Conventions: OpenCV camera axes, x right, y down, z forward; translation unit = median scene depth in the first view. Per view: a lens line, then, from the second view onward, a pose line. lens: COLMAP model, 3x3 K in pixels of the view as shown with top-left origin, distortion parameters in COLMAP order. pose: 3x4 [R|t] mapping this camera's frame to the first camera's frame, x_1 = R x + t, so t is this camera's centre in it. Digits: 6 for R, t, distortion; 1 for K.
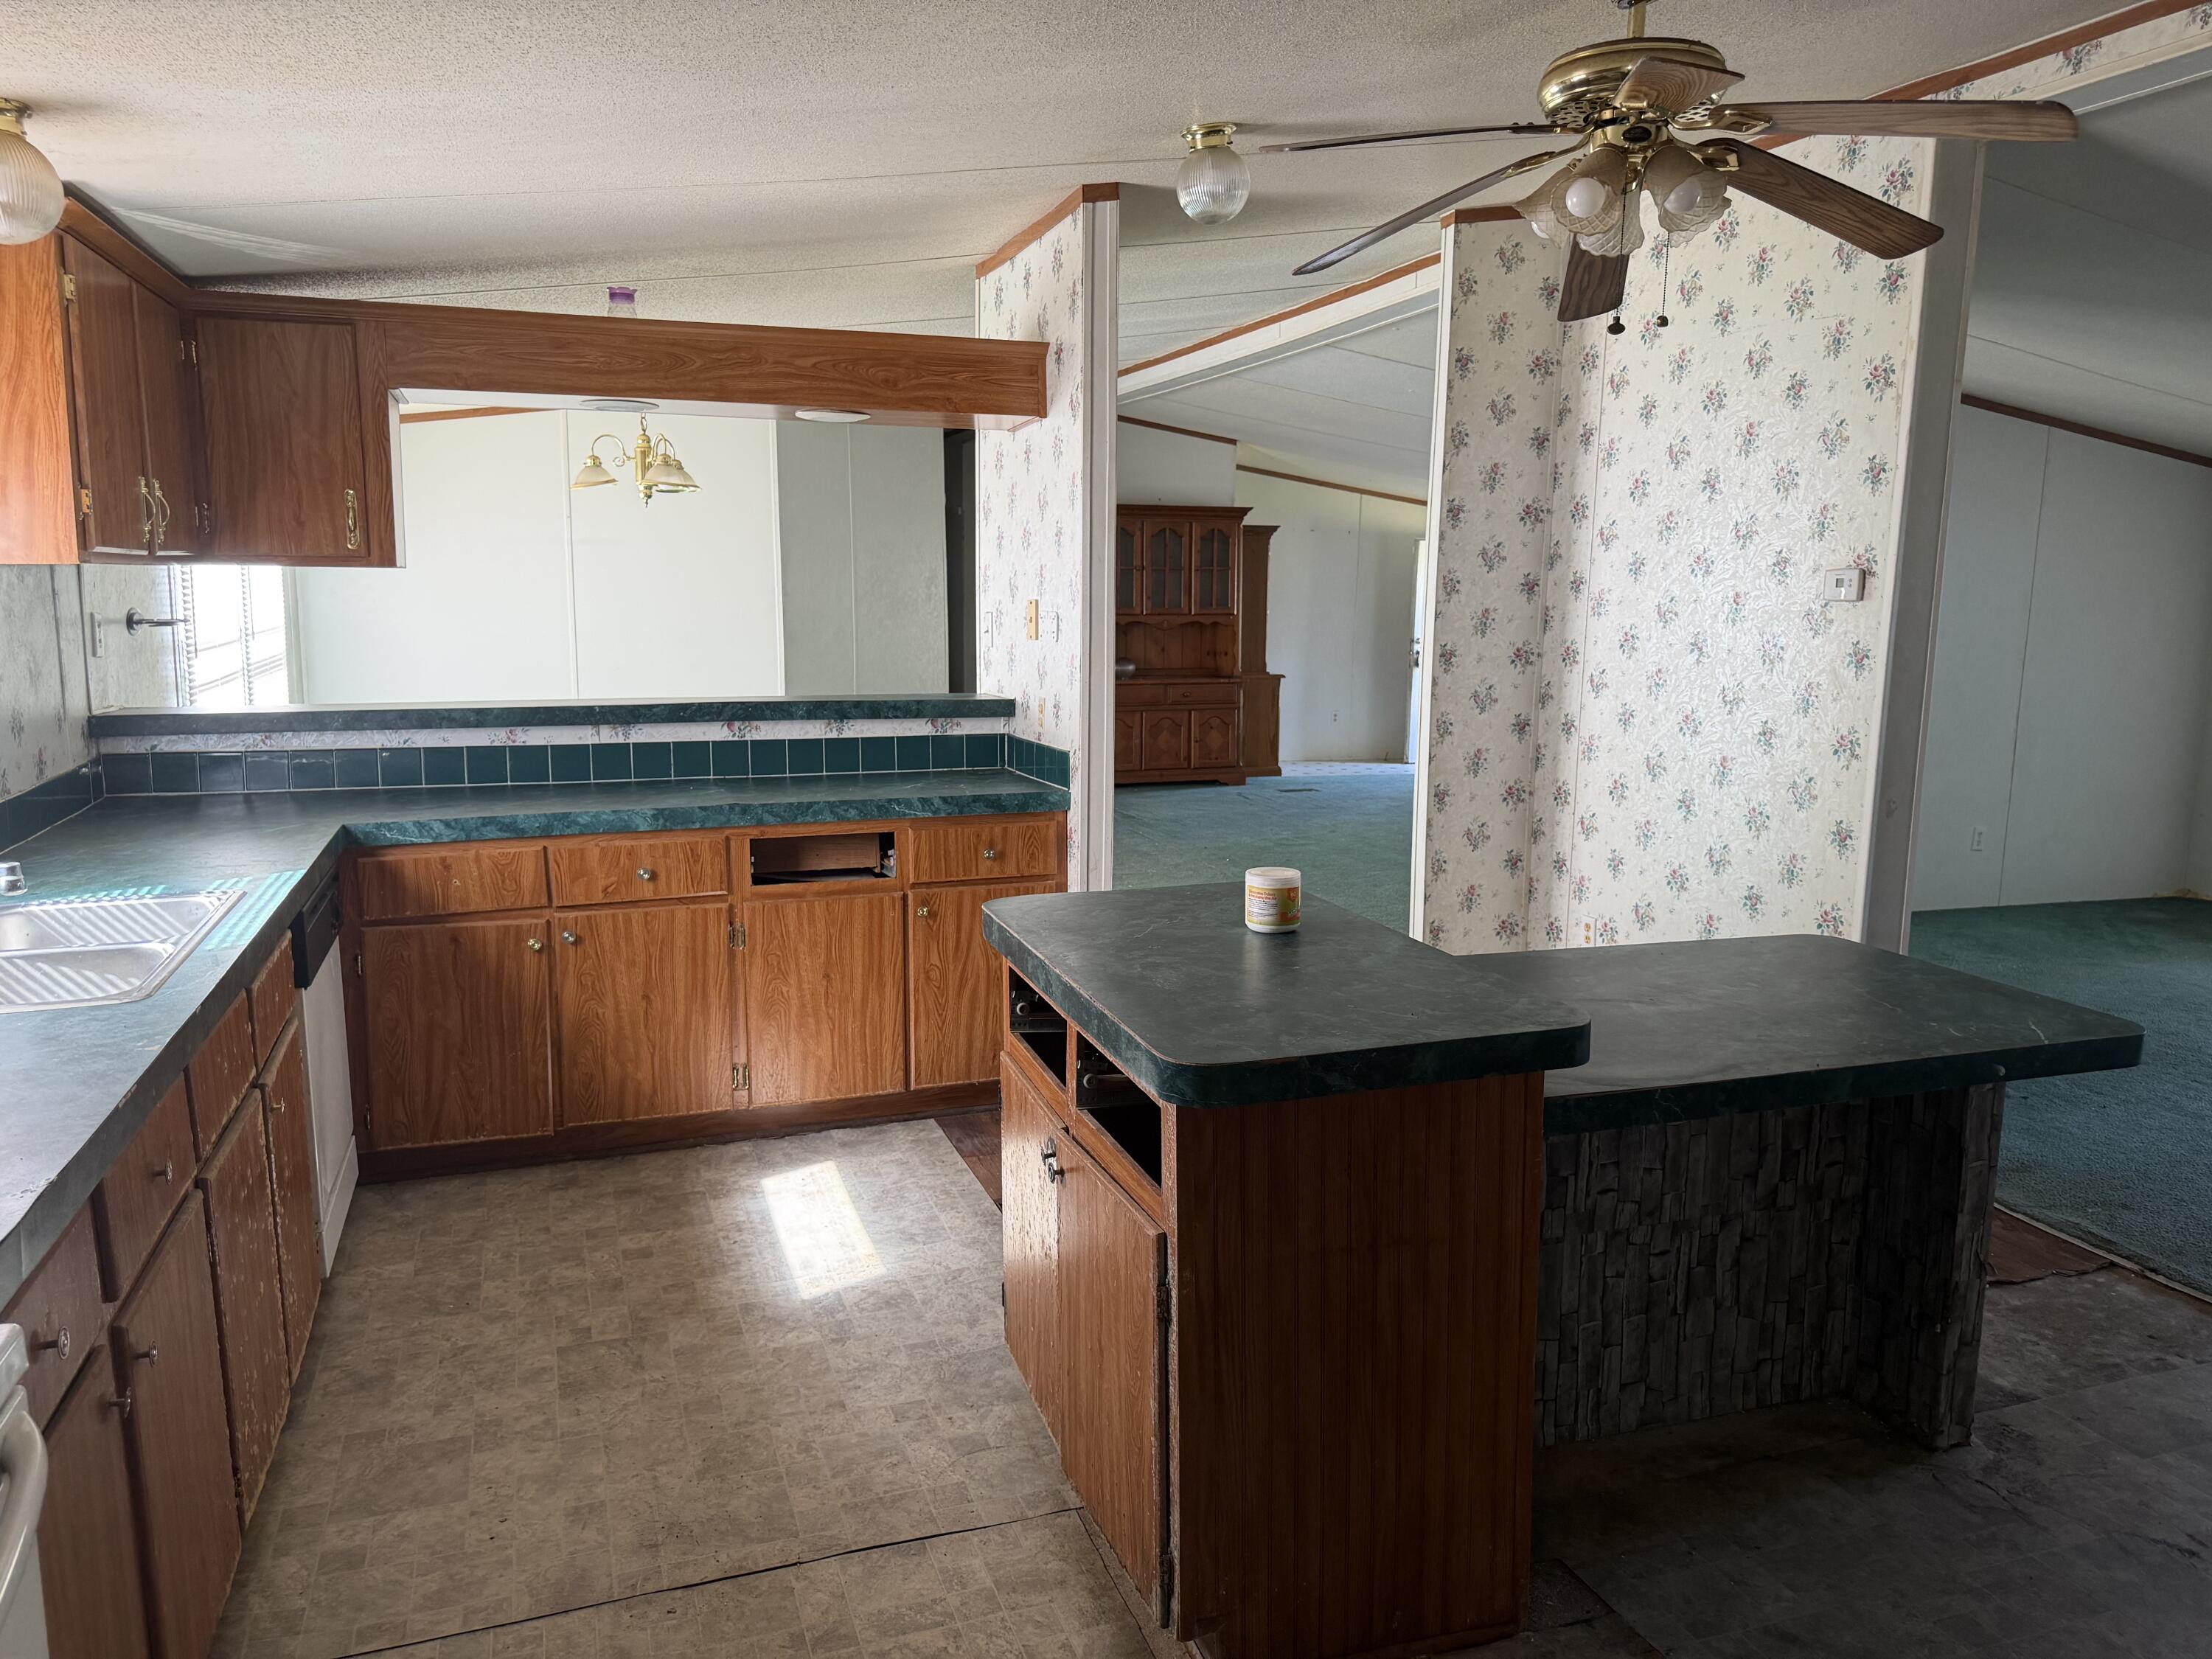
lens RADIAL K [[1566.1, 0, 1106.0], [0, 1566.1, 829.5], [0, 0, 1]] dist [0.030146, 0.001975]
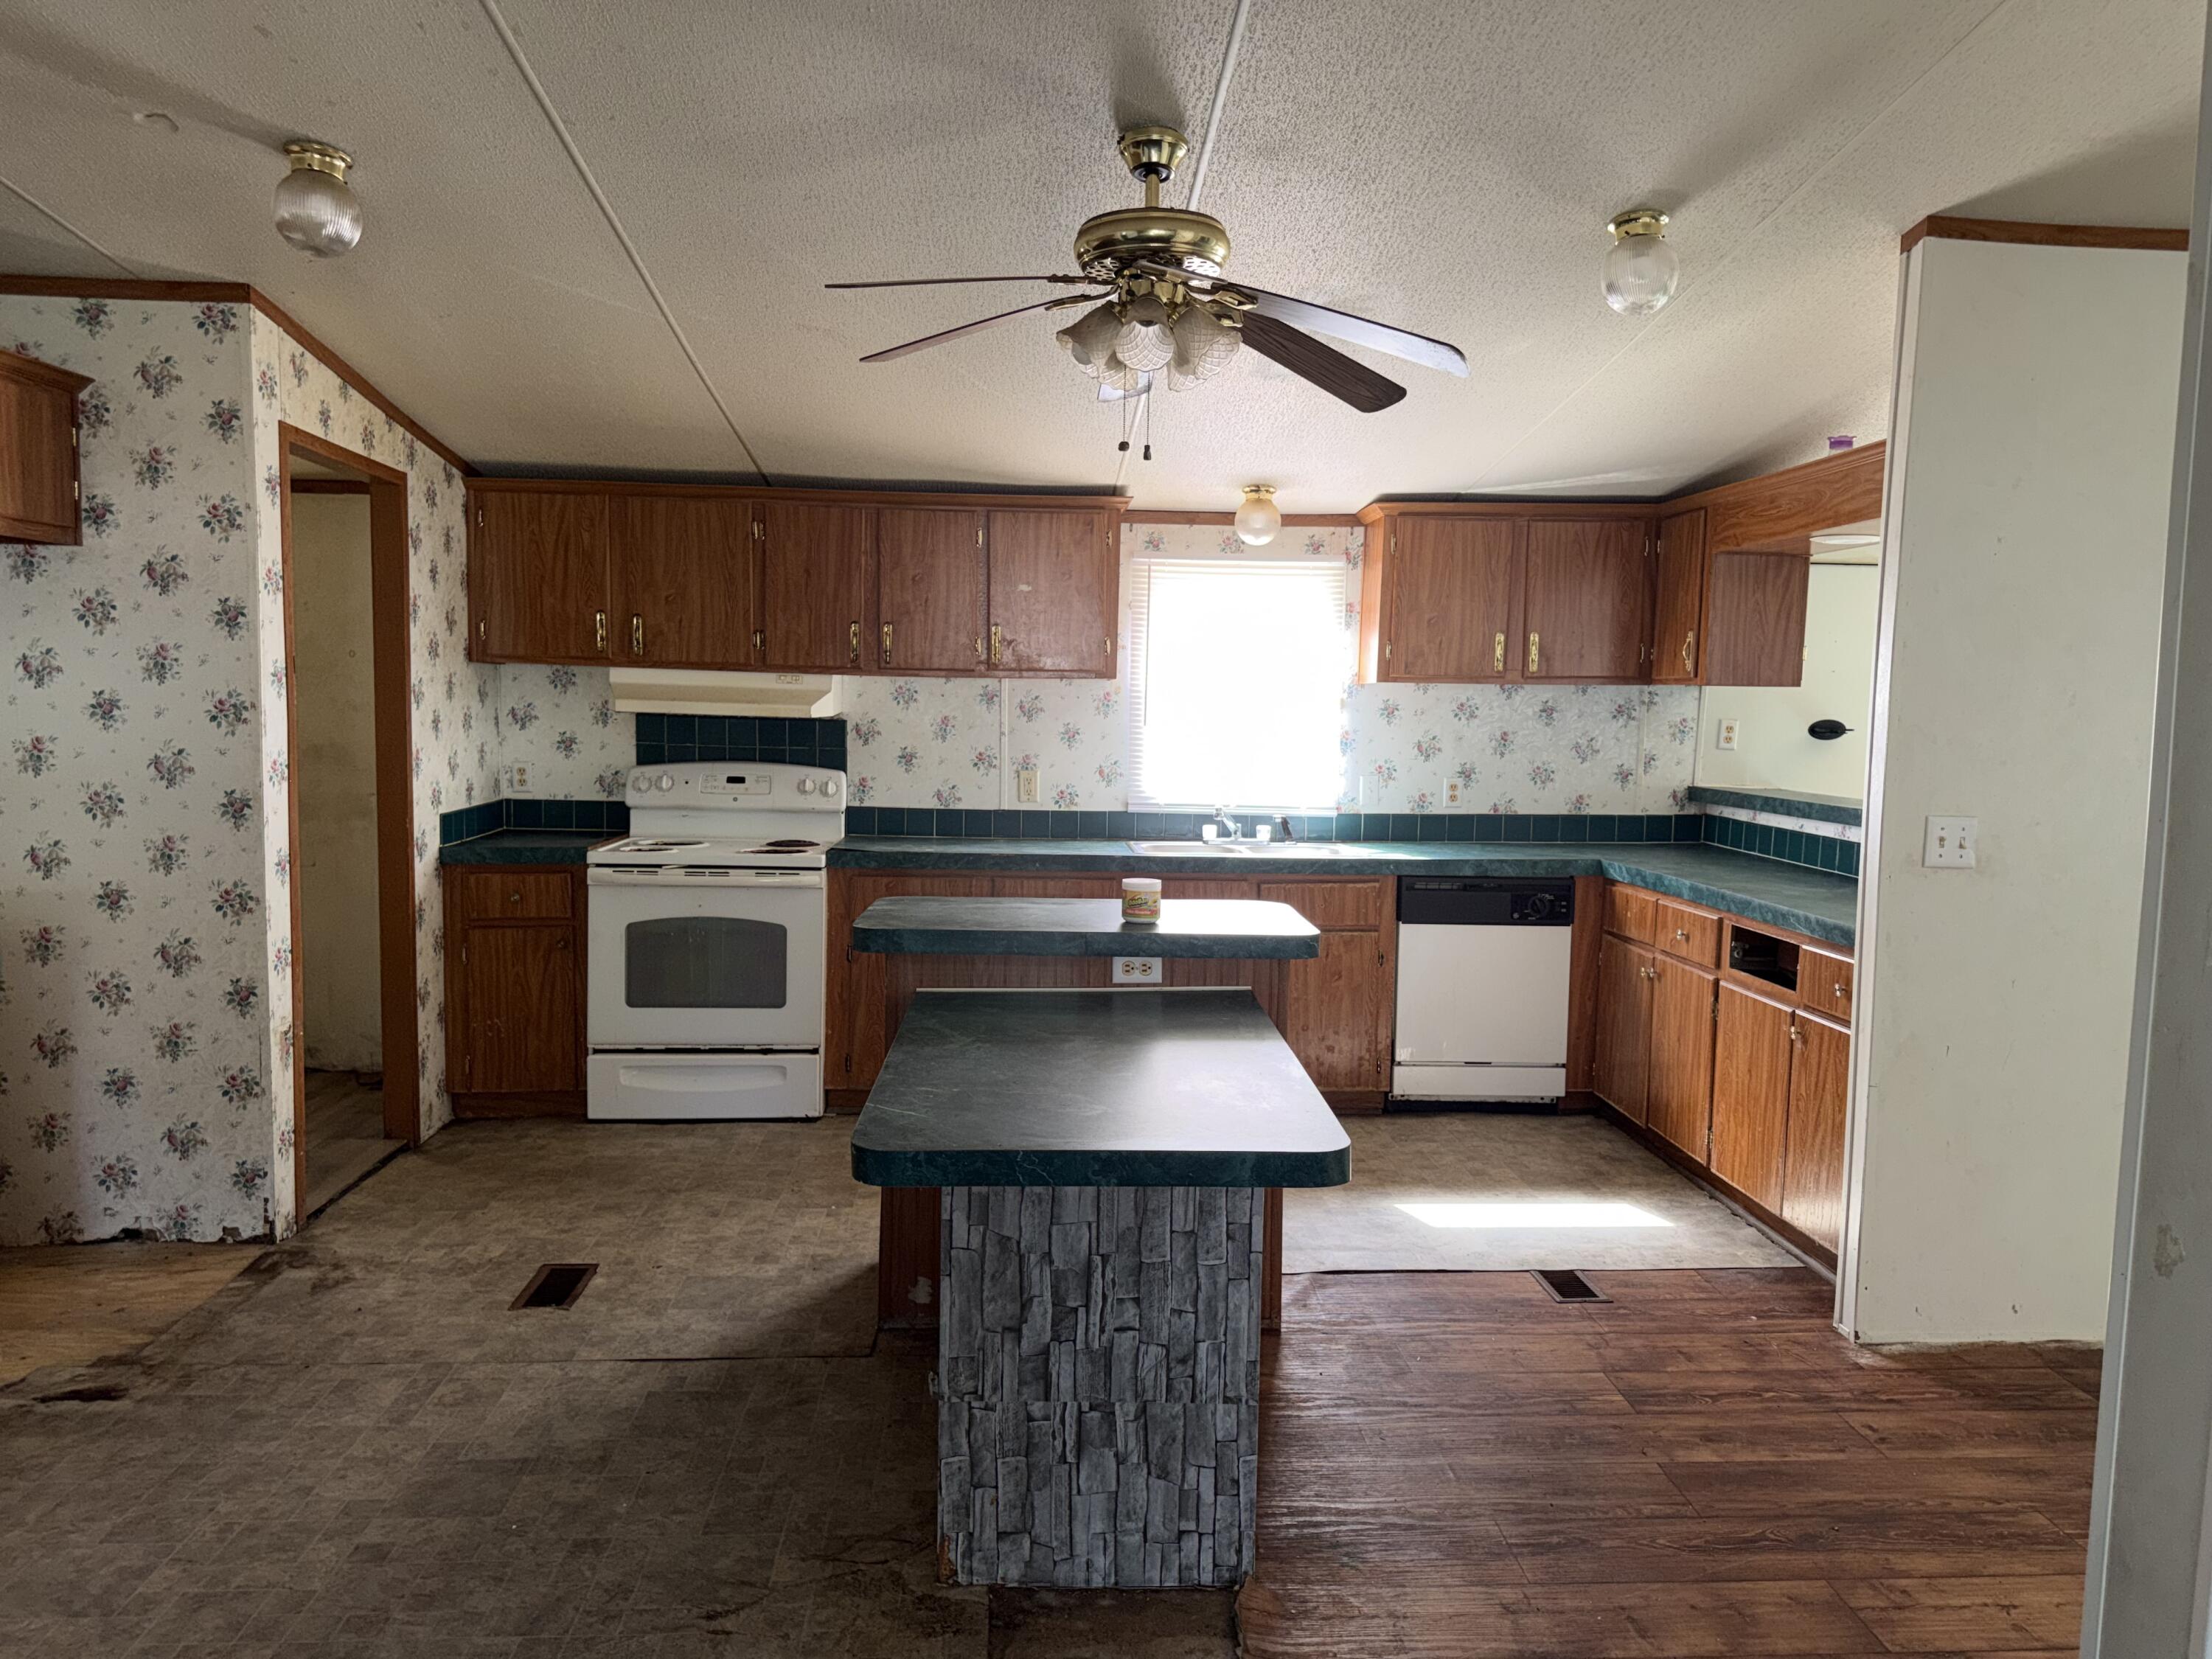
lens RADIAL K [[1566.1, 0, 1106.0], [0, 1566.1, 829.5], [0, 0, 1]] dist [0.030146, 0.001975]
pose [[-0.295322, 0.066351, -0.953091, 0.941504], [-0.169648, 0.978091, 0.120658, -0.116915], [0.940215, 0.197323, -0.277596, 0.876019]]
